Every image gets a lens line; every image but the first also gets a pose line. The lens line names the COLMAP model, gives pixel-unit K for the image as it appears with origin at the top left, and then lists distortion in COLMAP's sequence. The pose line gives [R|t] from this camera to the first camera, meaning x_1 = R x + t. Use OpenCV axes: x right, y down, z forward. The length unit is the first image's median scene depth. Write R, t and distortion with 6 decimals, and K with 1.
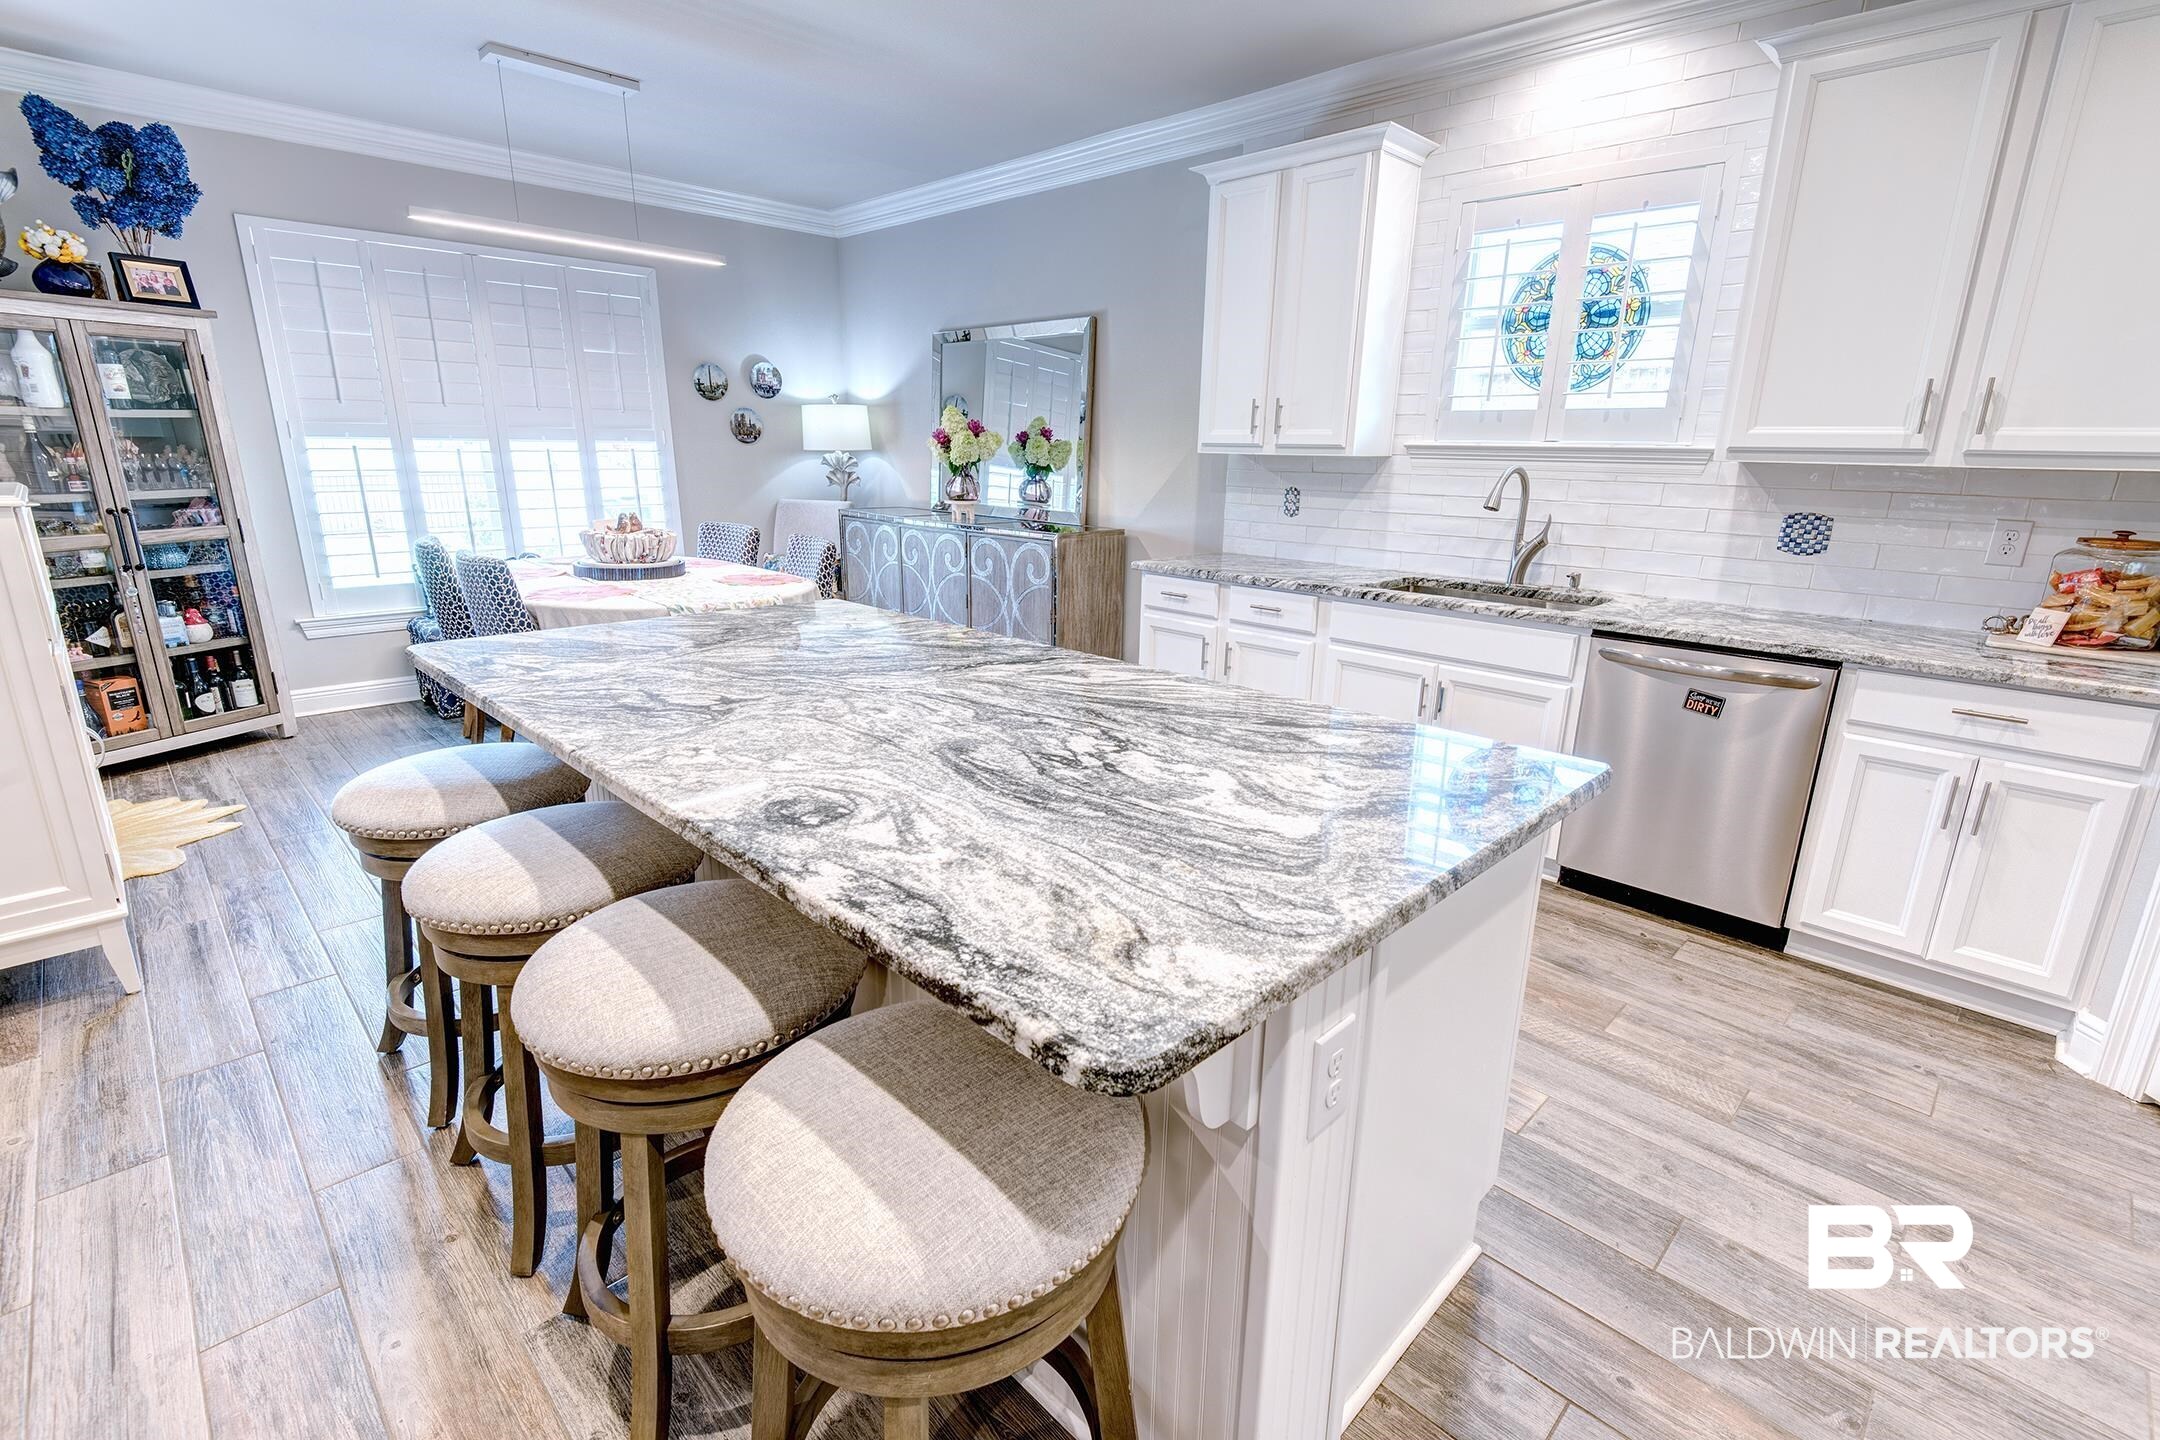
lens RADIAL K [[969.7, 0, 1085.1], [0, 969.7, 715.7], [0, 0, 1]] dist [0.040899, -0.025806]
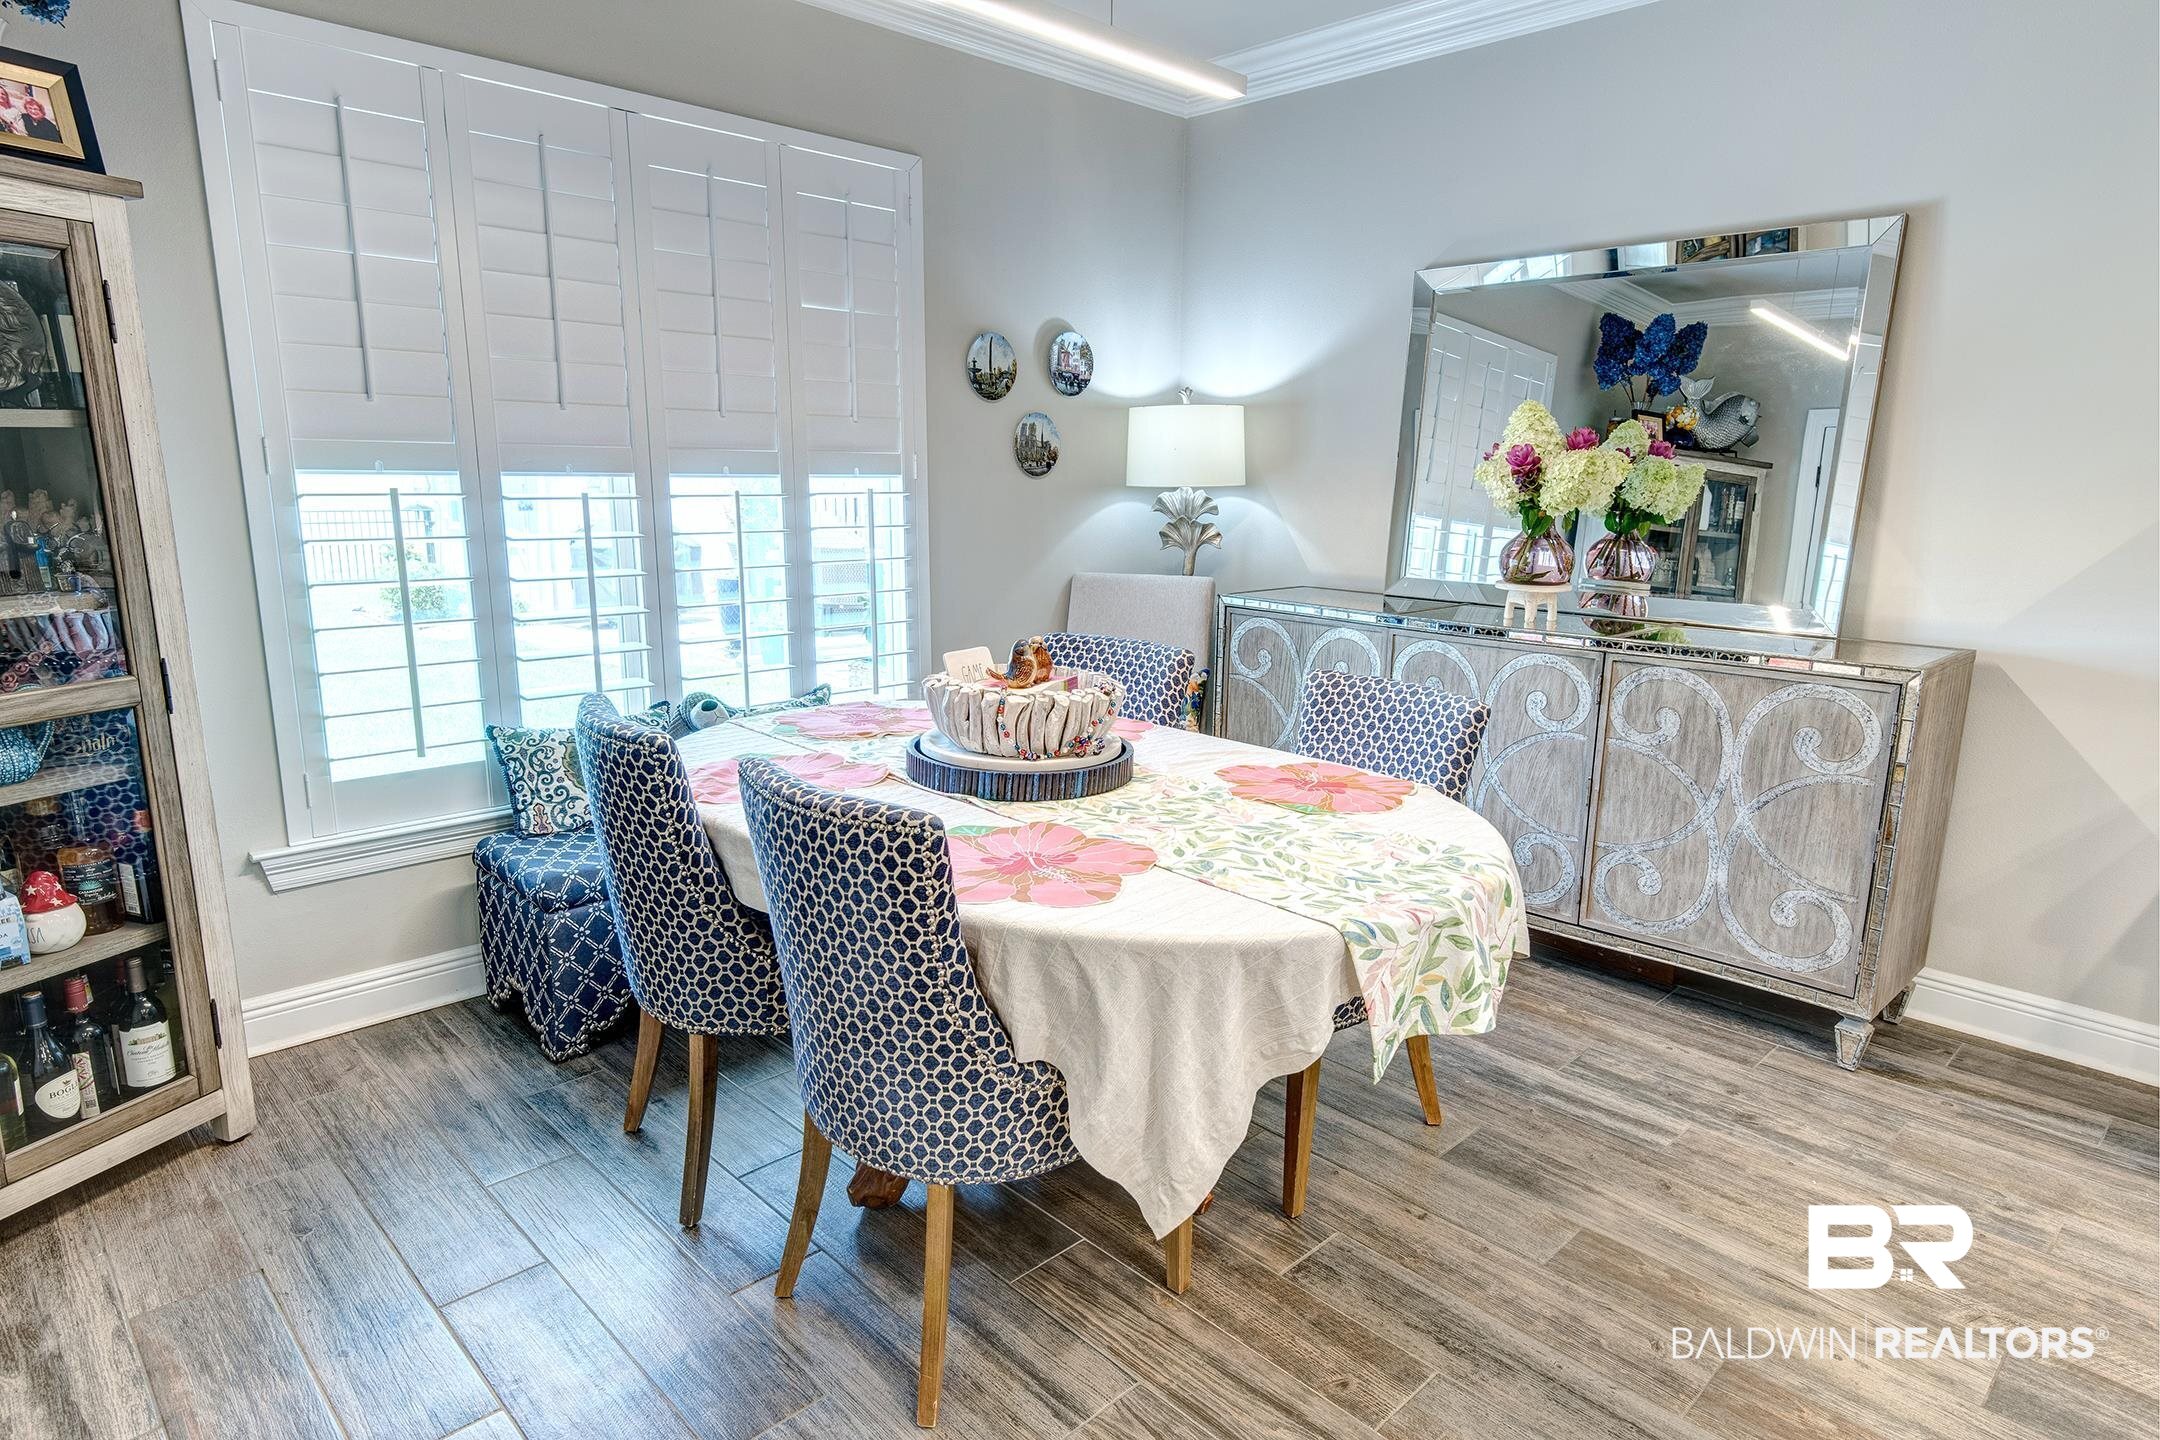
lens RADIAL K [[1223.9, 0, 1082.1], [0, 1223.9, 715.9], [0, 0, 1]] dist [0.084159, -0.049799]
pose [[0.999773, 0.000918, -0.021291, -0.379421], [-0.002401, 0.997560, -0.069773, -0.117469], [0.021175, 0.069809, 0.997336, 0.391544]]
